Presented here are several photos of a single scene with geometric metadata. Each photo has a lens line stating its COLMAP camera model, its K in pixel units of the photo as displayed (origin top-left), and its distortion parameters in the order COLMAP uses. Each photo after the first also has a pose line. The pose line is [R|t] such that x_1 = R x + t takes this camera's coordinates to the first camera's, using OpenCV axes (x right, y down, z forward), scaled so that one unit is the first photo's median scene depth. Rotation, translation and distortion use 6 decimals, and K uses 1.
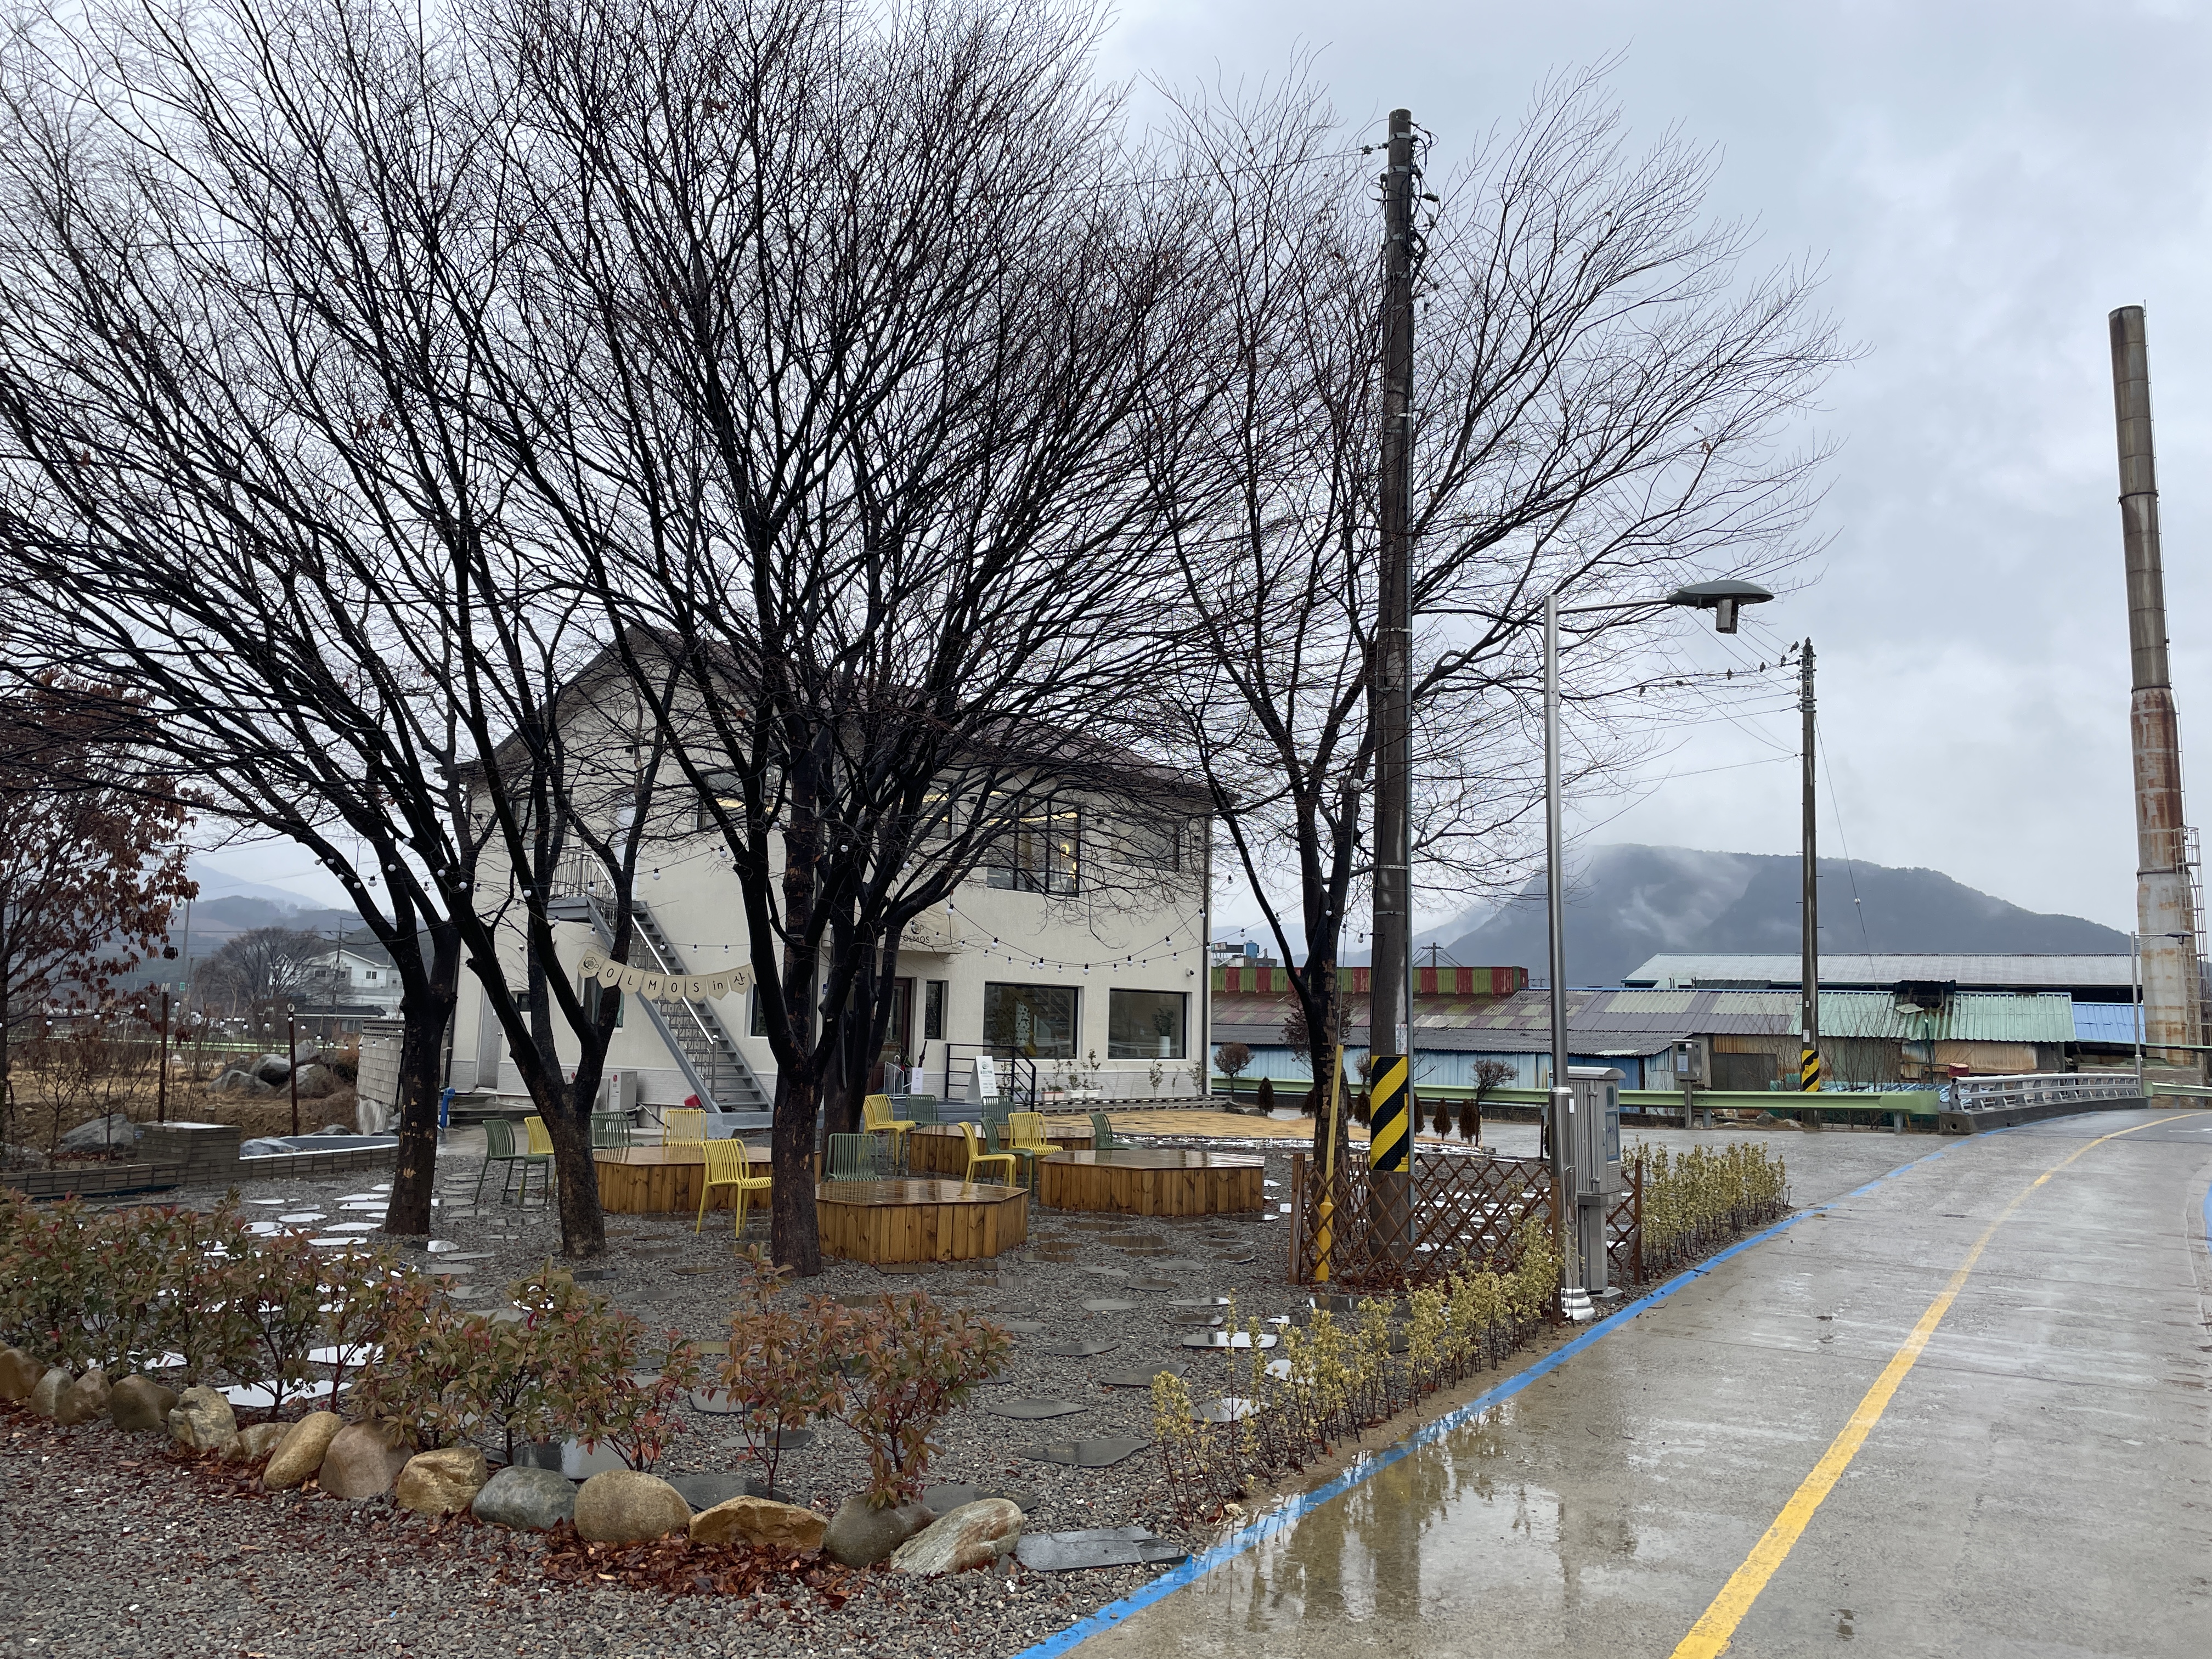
lens RADIAL K [[1669.7, 0, 1089.7], [0, 1669.7, 831.1], [0, 0, 1]] dist [0.092040, -0.106766]
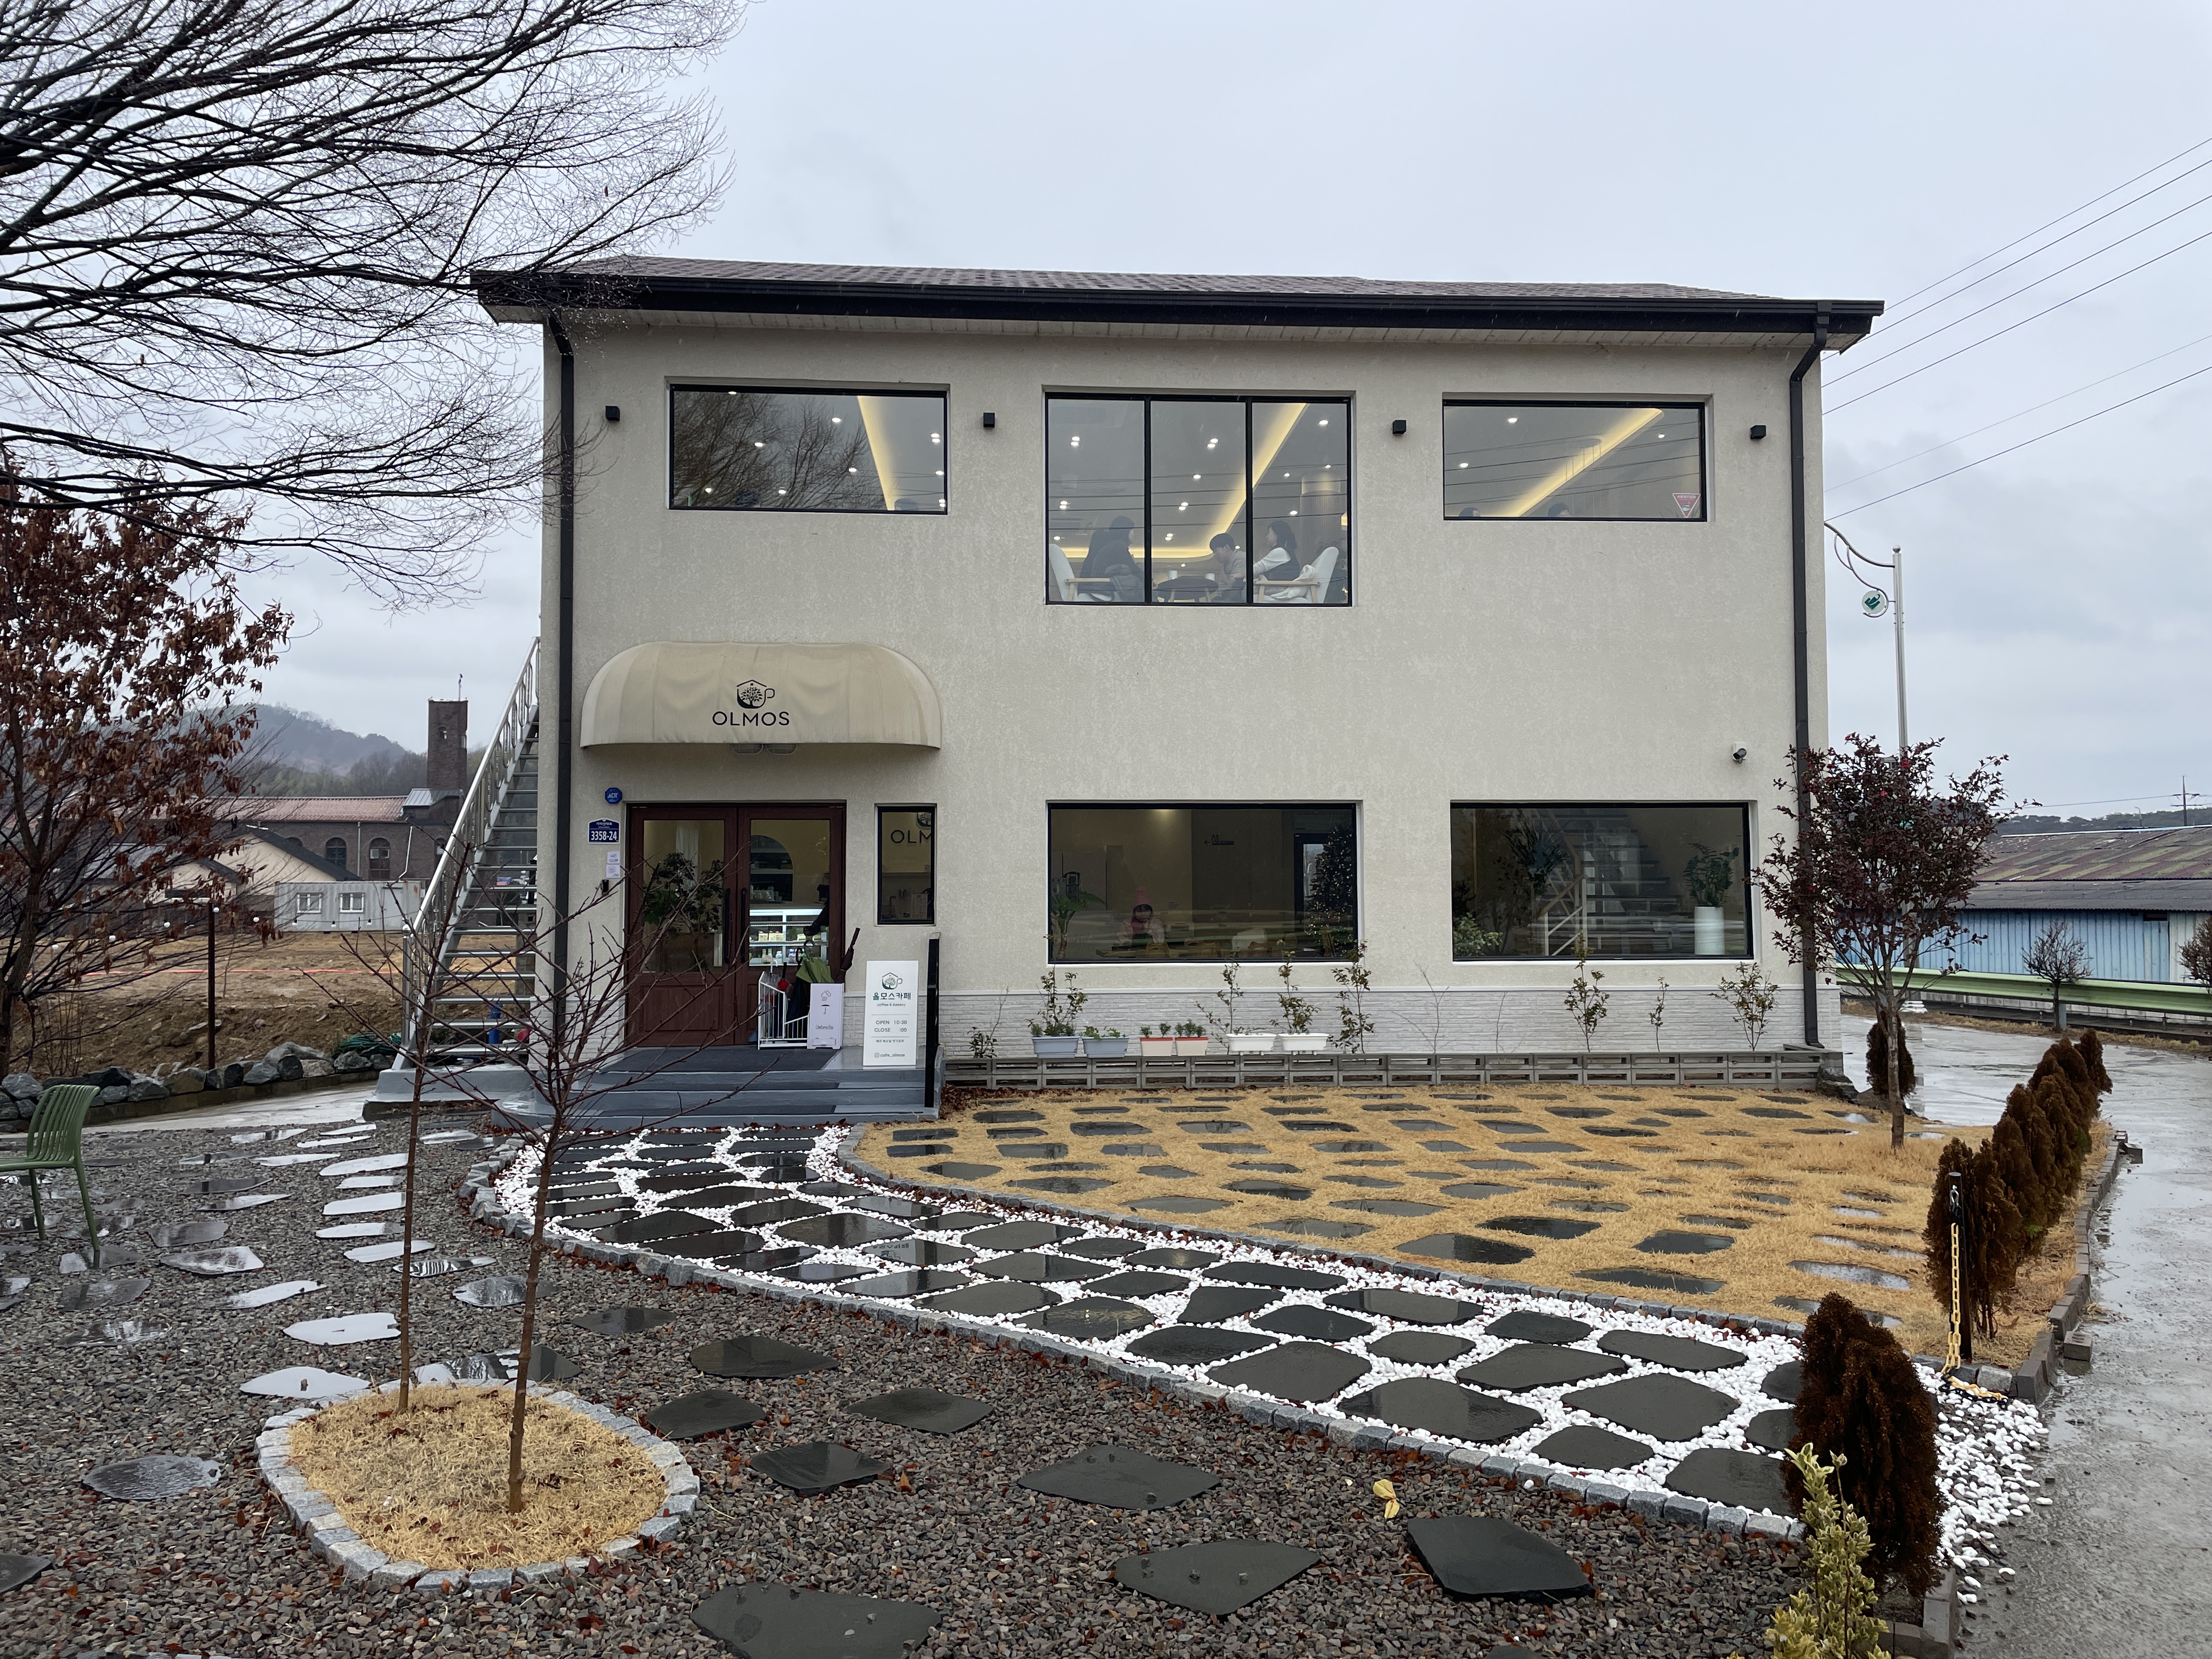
lens RADIAL K [[1672.1, 0, 1106.0], [0, 1672.1, 829.5], [0, 0, 1]] dist [0.091259, -0.106986]
pose [[0.685333, -0.052111, -0.726363, 0.553160], [0.108581, 0.993599, 0.031165, 0.160312], [0.720090, -0.100228, 0.686604, 1.297910]]
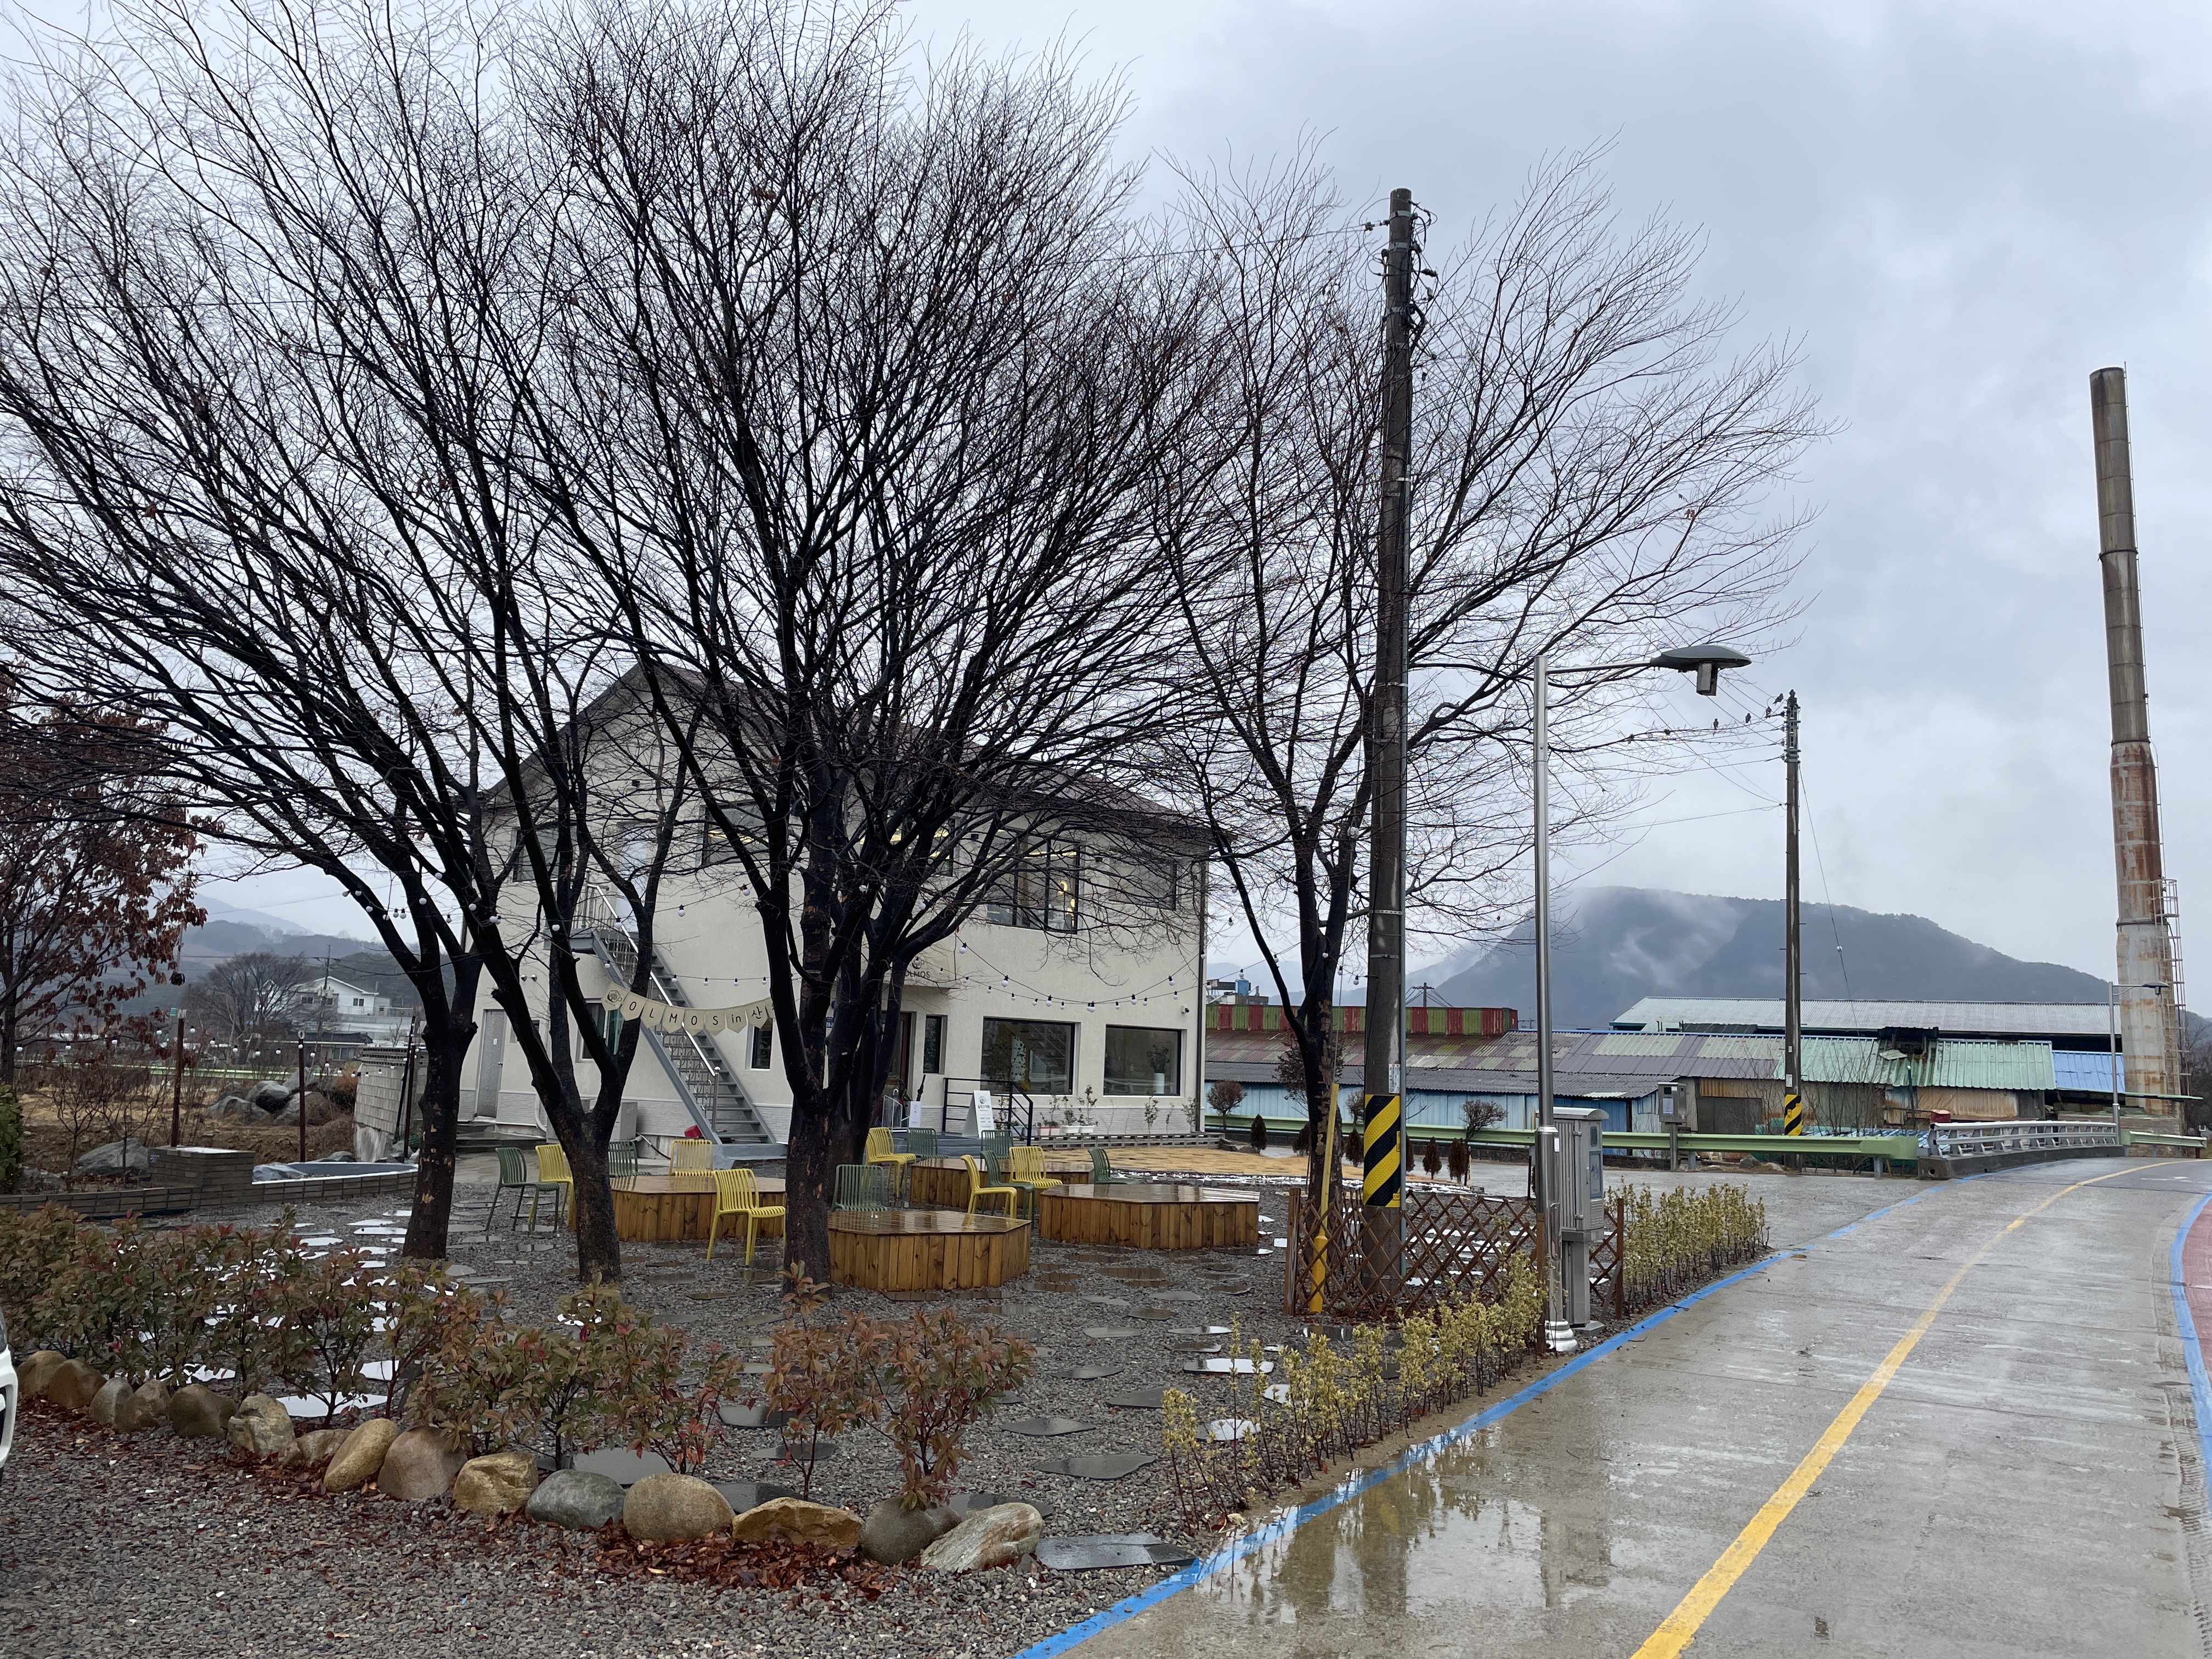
lens RADIAL K [[1672.1, 0, 1106.0], [0, 1672.1, 829.5], [0, 0, 1]] dist [0.091259, -0.106986]
pose [[0.999804, 0.014065, 0.013955, -0.008014], [-0.013757, 0.999665, -0.021908, -0.004201], [-0.014259, 0.021711, 0.999663, -0.034420]]
